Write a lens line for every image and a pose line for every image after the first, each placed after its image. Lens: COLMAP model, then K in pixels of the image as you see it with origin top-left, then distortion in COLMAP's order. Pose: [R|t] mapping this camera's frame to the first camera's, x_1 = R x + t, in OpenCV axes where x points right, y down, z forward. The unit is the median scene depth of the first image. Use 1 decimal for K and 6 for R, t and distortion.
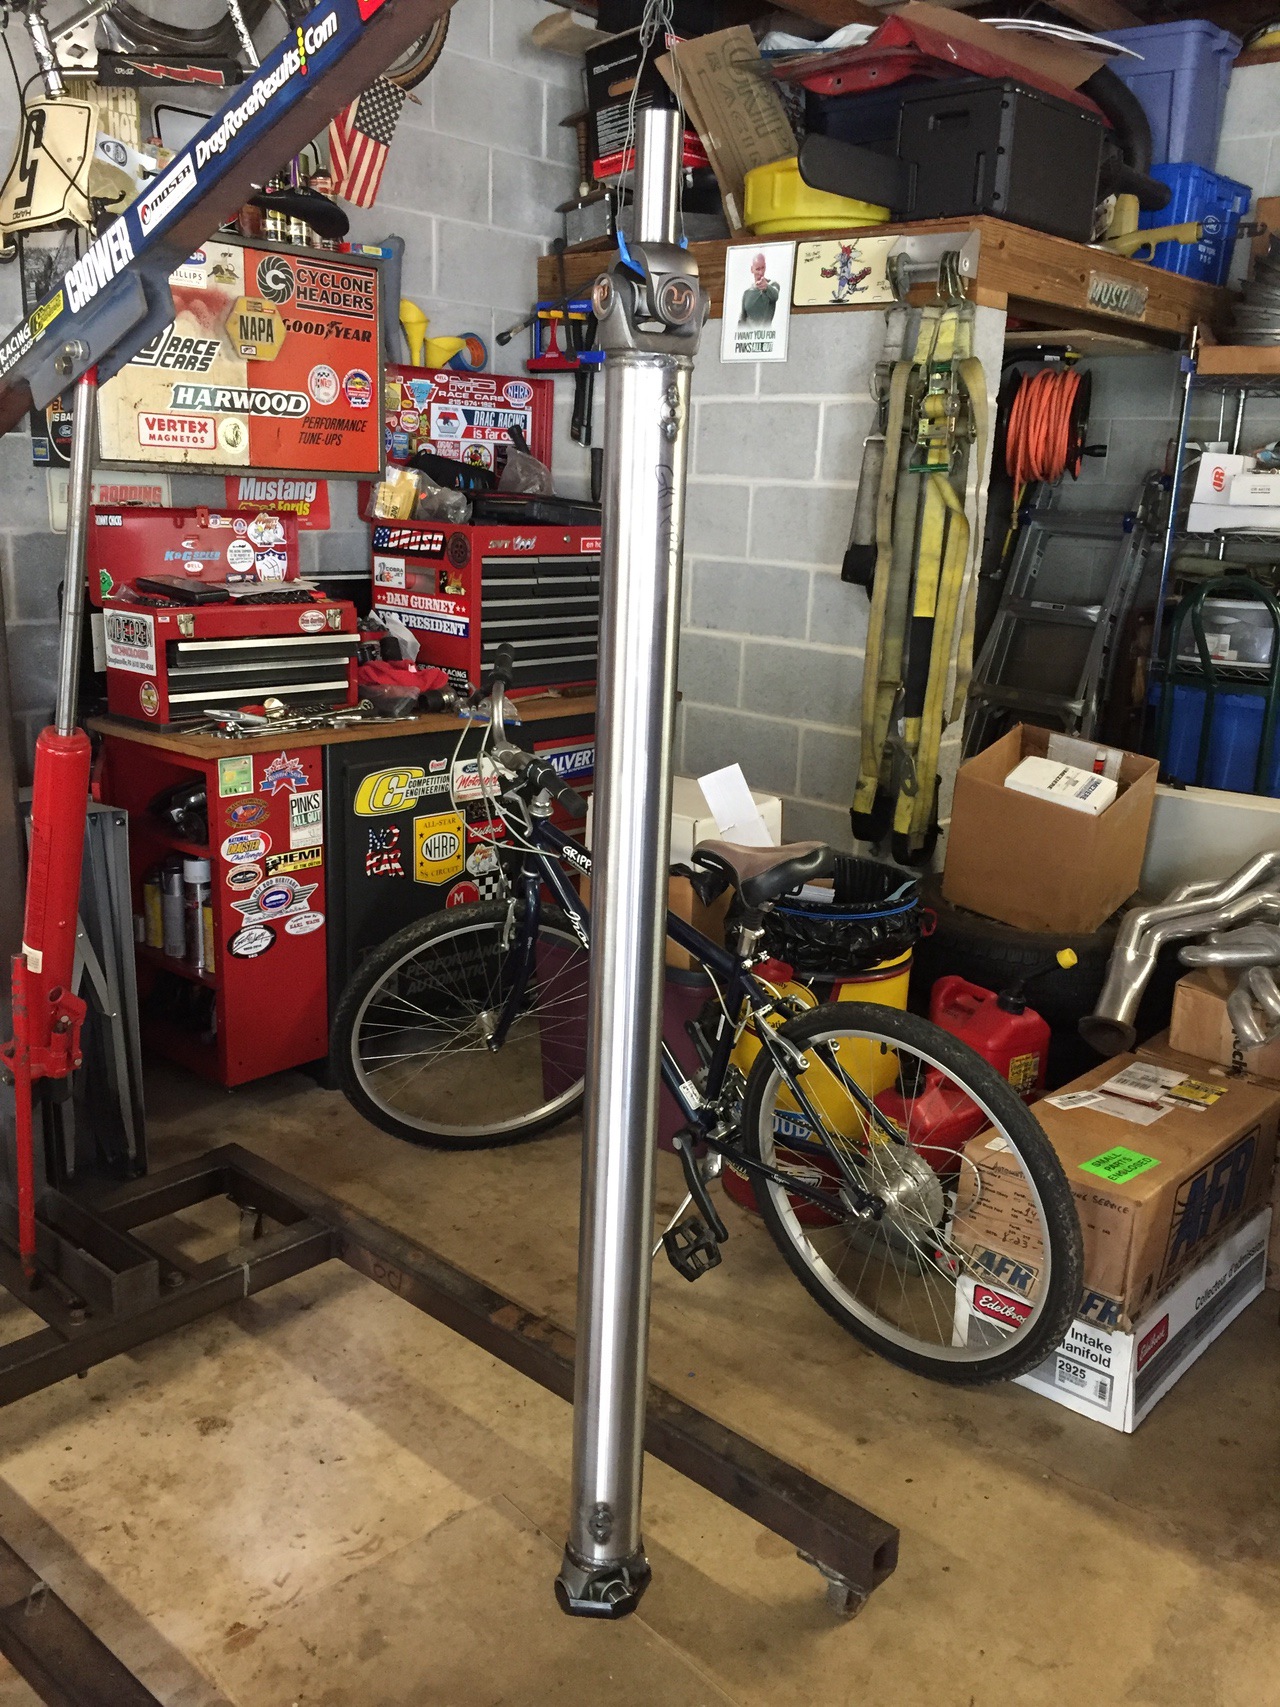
lens RADIAL K [[1466.3, 0, 640.0], [0, 1466.3, 853.5], [0, 0, 1]] dist [0.098229, -0.127124]
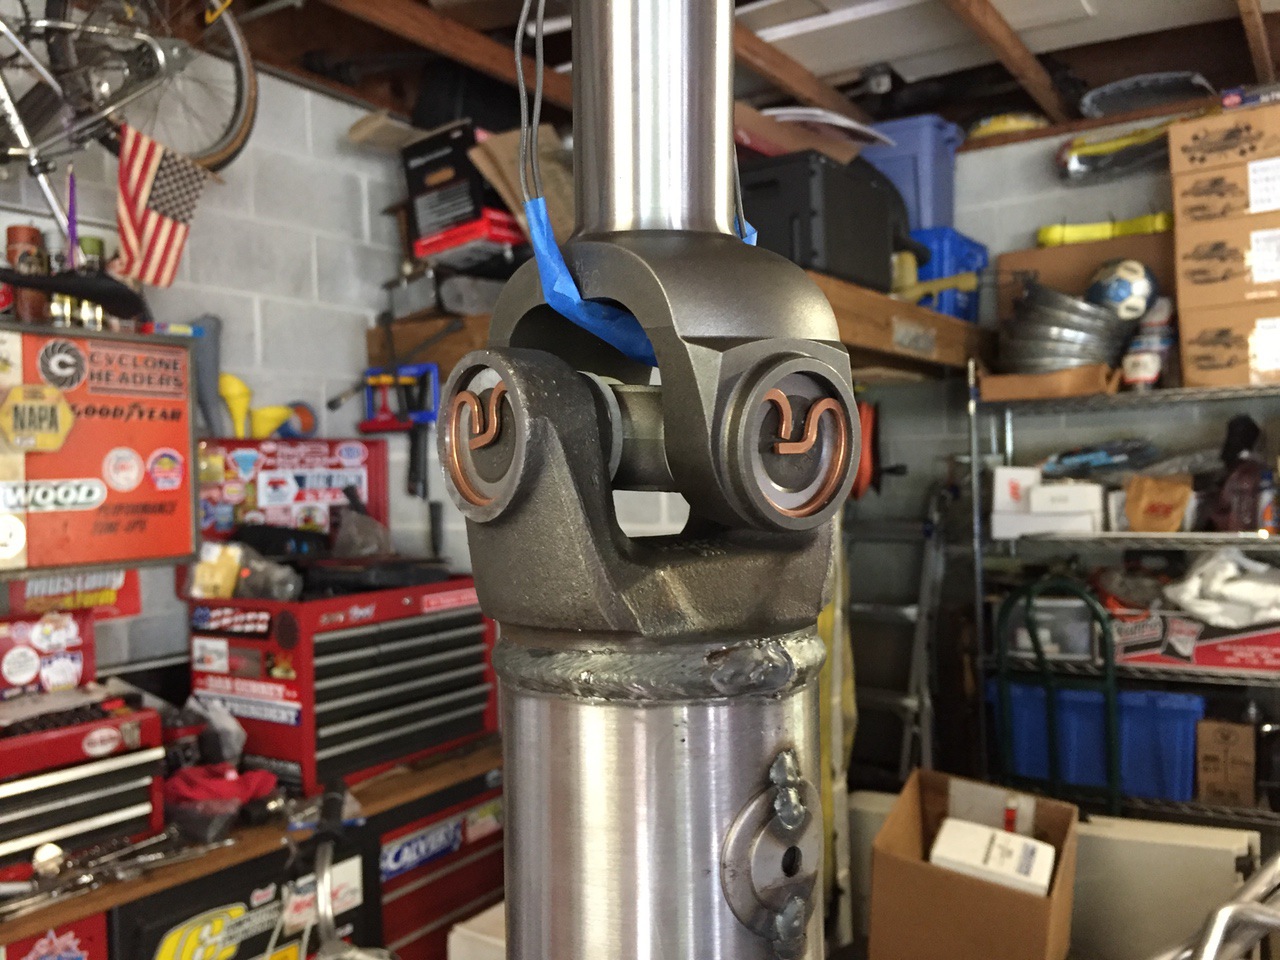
lens RADIAL K [[1099.5, 0, 640.0], [0, 1099.5, 480.0], [0, 0, 1]] dist [0.098229, -0.127124]
pose [[0.985073, -0.068705, 0.157834, -0.009928], [0.104394, 0.967481, -0.230396, -0.110954], [-0.136872, 0.243434, 0.960211, 0.281859]]
